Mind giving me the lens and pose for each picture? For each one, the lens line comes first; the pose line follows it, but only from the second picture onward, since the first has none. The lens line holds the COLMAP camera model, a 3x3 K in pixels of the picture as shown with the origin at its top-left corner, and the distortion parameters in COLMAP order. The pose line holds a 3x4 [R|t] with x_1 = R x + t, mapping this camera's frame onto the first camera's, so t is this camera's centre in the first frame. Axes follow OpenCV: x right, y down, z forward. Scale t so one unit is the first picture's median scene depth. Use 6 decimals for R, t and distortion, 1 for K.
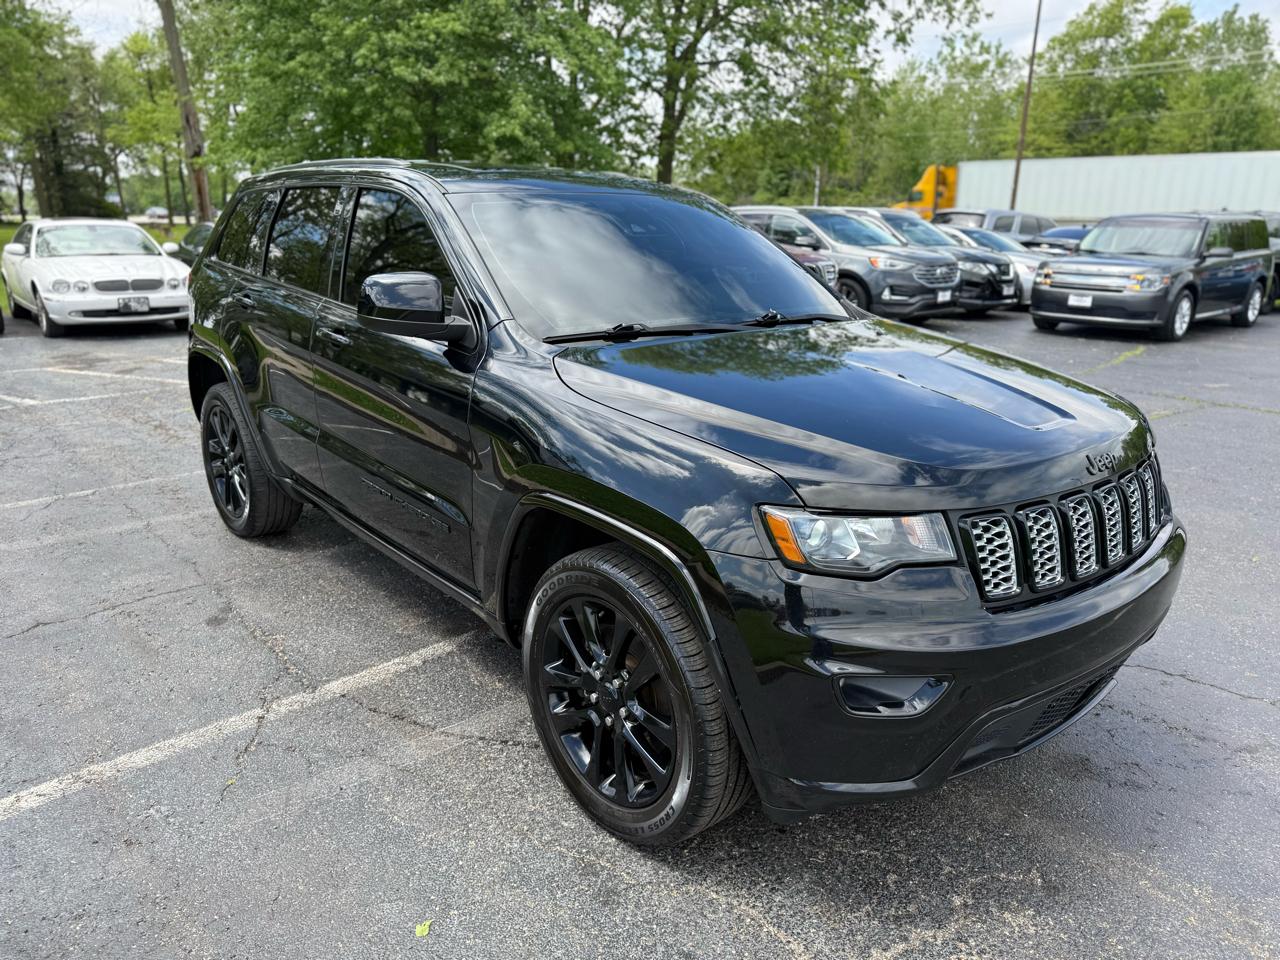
lens RADIAL K [[901.0, 0, 639.1], [0, 901.0, 475.4], [0, 0, 1]] dist [0.020905, -0.030796]
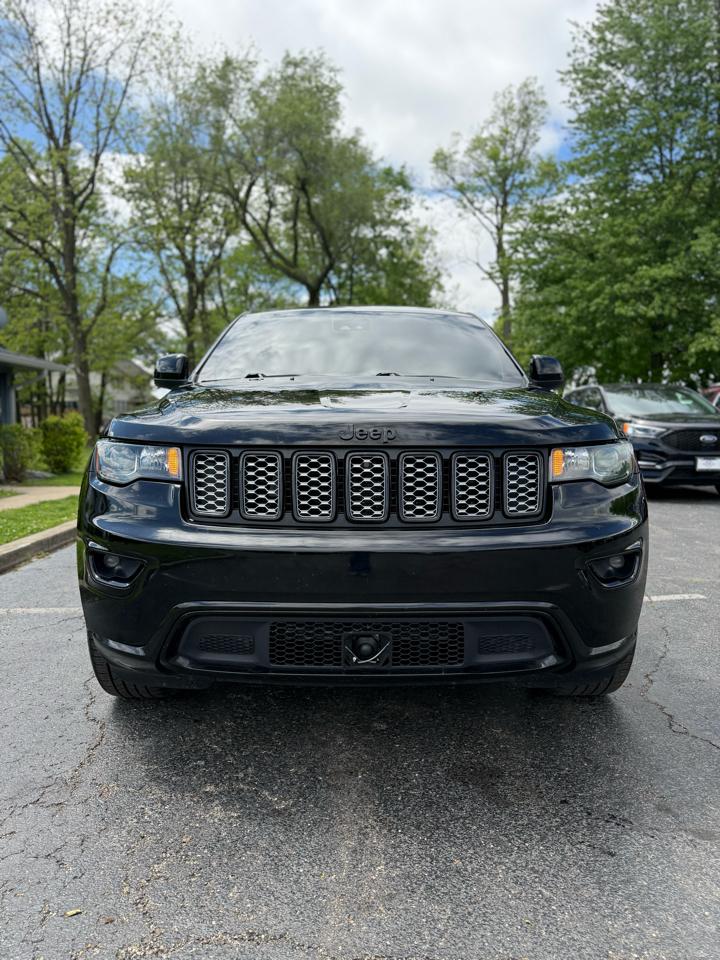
lens RADIAL K [[675.7, 0, 355.2], [0, 675.7, 480.5], [0, 0, 1]] dist [0.020905, -0.030796]
pose [[0.759464, 0.038696, -0.649397, 0.857748], [-0.169248, 0.975608, -0.139800, 0.134547], [0.628147, 0.216083, 0.747489, 0.295702]]
